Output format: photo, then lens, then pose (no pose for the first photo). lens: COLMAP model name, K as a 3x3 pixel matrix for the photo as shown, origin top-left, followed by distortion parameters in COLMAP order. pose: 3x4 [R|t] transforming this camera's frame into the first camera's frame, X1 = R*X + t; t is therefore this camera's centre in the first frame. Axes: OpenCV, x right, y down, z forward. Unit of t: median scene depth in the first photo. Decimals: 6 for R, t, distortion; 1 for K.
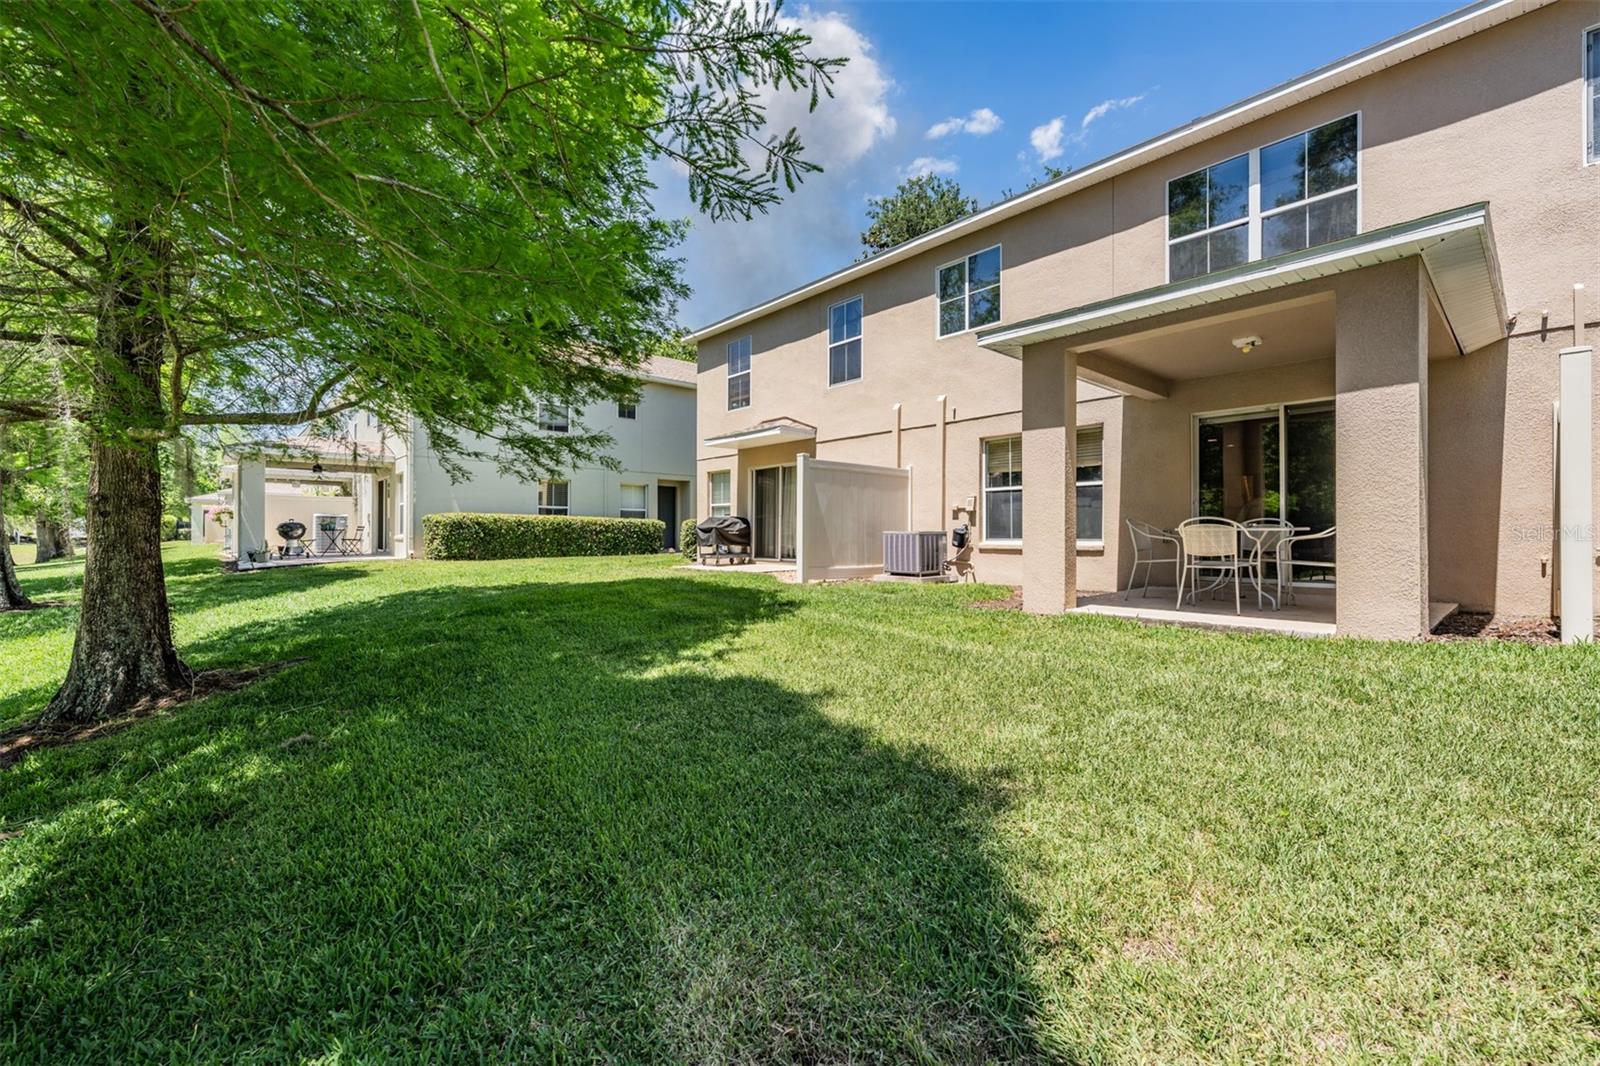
lens RADIAL K [[674.0, 0, 795.8], [0, 674.0, 530.7], [0, 0, 1]] dist [0.001264, -0.000133]
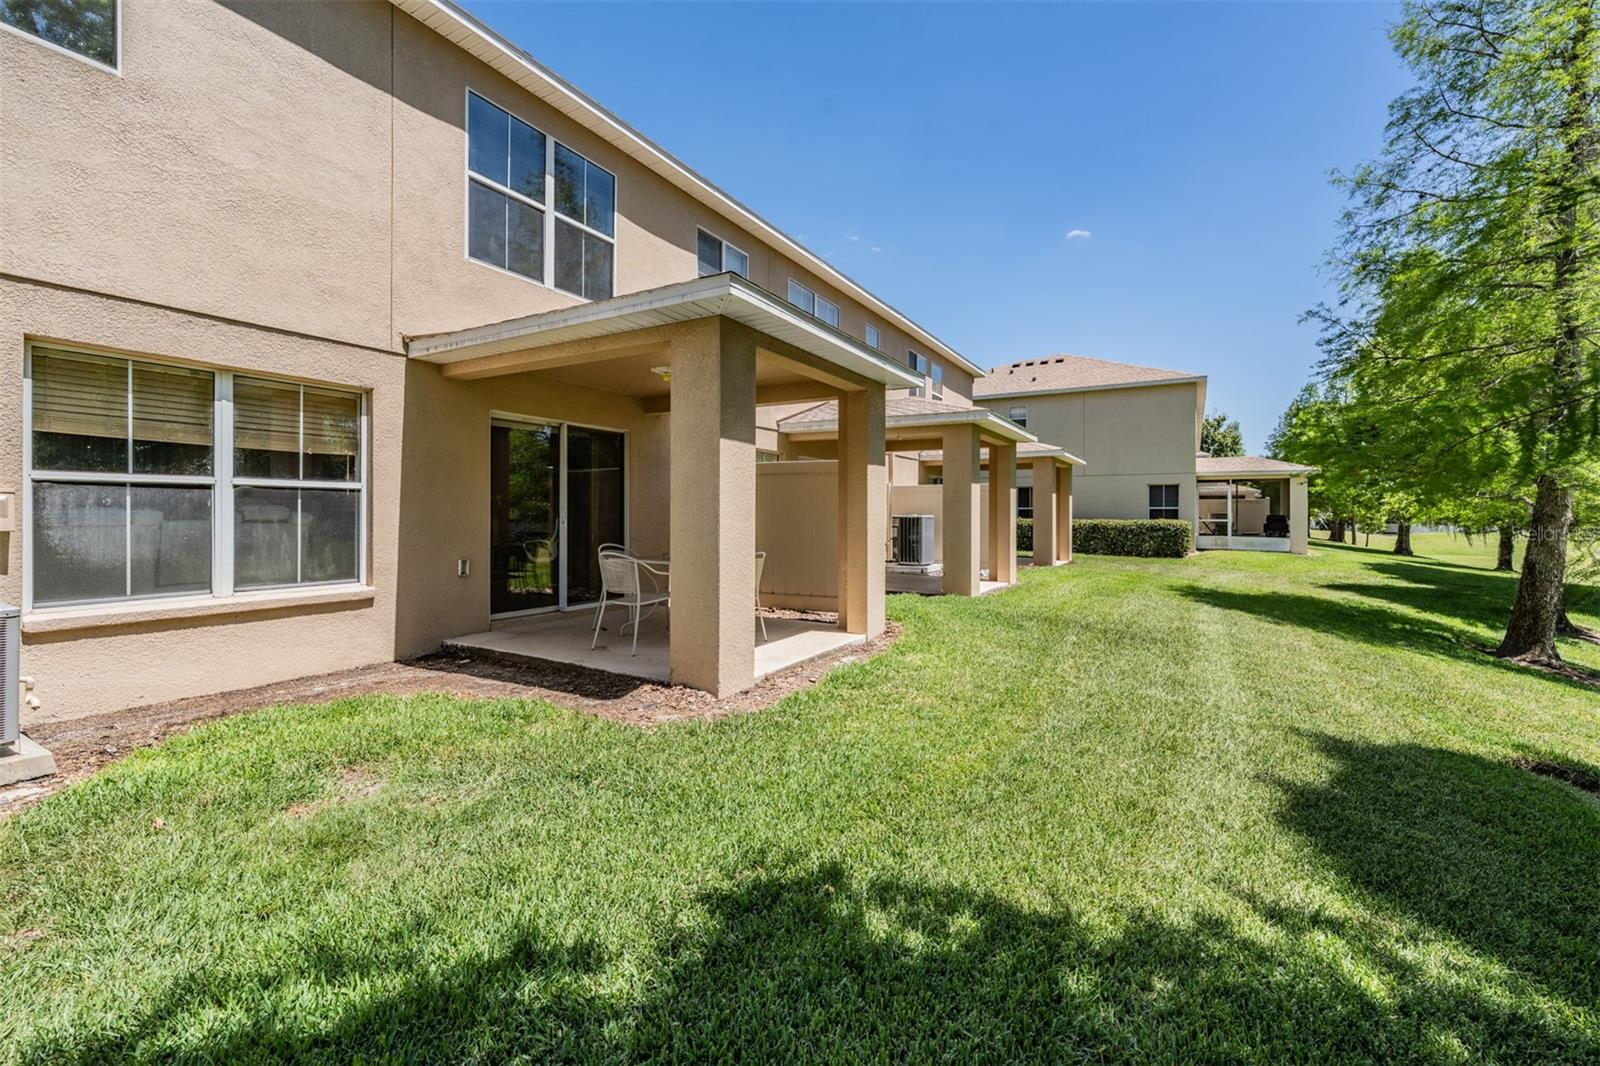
lens RADIAL K [[682.3, 0, 798.6], [0, 682.3, 504.7], [0, 0, 1]] dist [0.000306, 0.000604]
pose [[-0.317202, 0.017960, 0.948188, -0.285993], [-0.013983, 0.999623, -0.023612, -0.051709], [-0.948255, -0.020749, -0.316831, 0.946930]]
